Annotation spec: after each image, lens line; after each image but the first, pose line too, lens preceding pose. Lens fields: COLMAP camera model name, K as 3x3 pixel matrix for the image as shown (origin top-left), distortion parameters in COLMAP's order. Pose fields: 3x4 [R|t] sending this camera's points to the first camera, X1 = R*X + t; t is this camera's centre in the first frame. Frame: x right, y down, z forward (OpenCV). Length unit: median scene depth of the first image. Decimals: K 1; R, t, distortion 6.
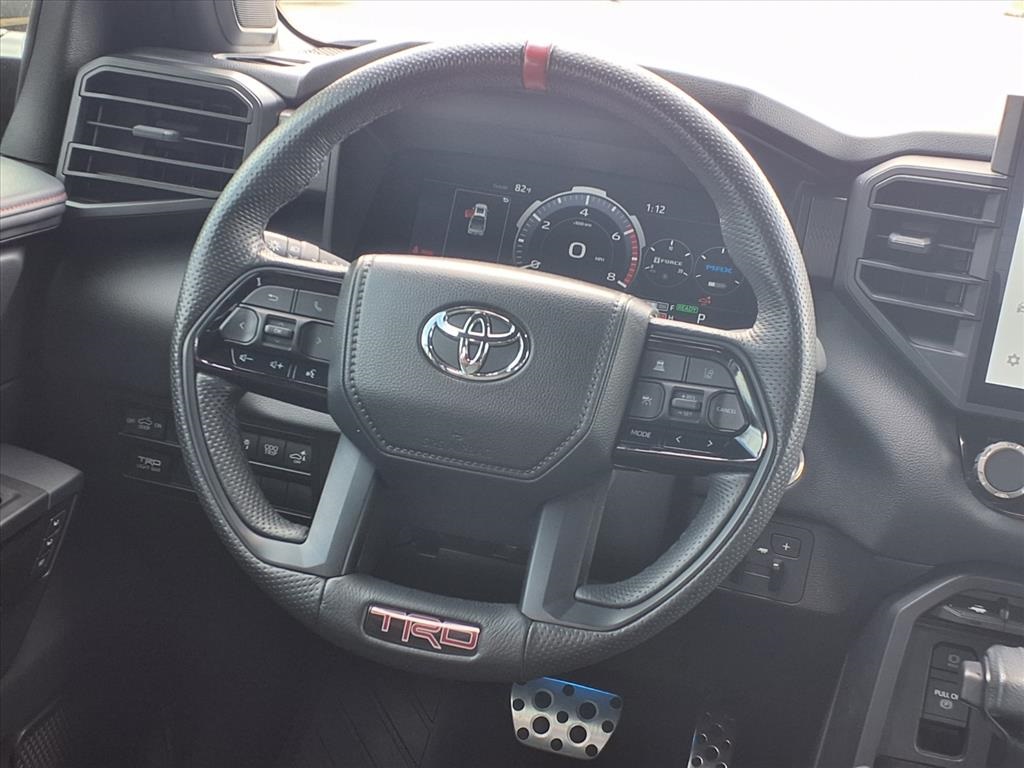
lens RADIAL K [[1482.5, 0, 512.0], [0, 1482.5, 384.0], [0, 0, 1]] dist [0.308079, -1.055086]
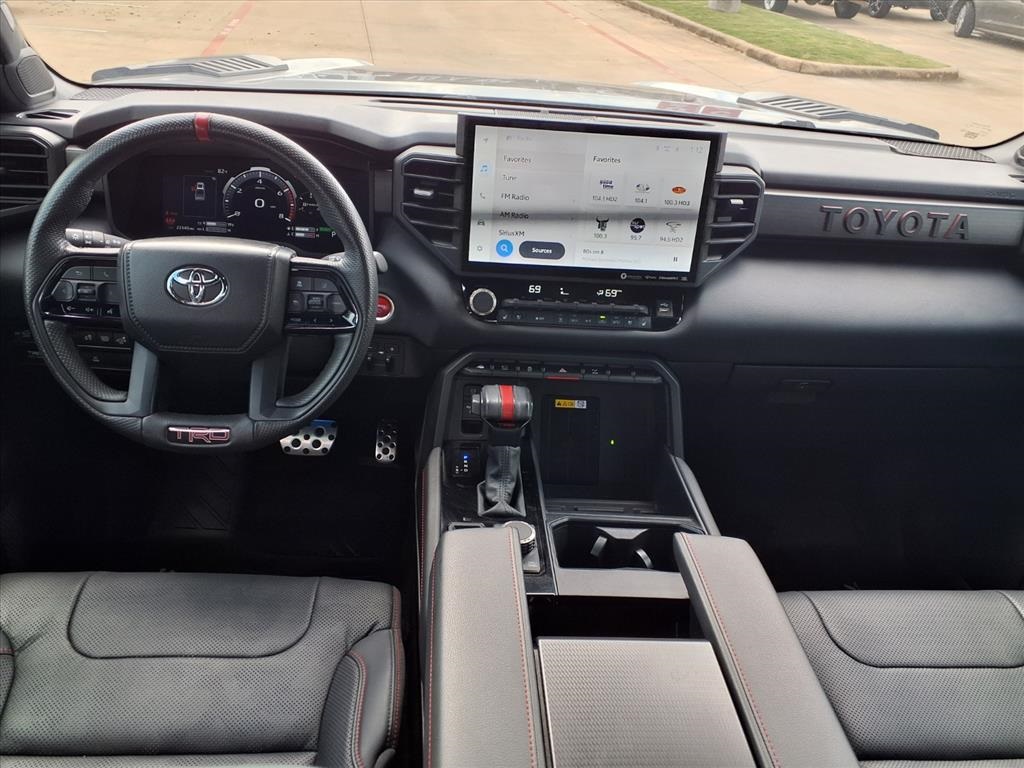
lens RADIAL K [[874.5, 0, 512.0], [0, 874.5, 384.0], [0, 0, 1]] dist [0.024771, -0.002078]
pose [[0.963818, -0.168649, 0.206425, 0.104942], [0.118614, 0.964860, 0.234470, -0.116529], [-0.238715, -0.201502, 0.949954, -0.171855]]
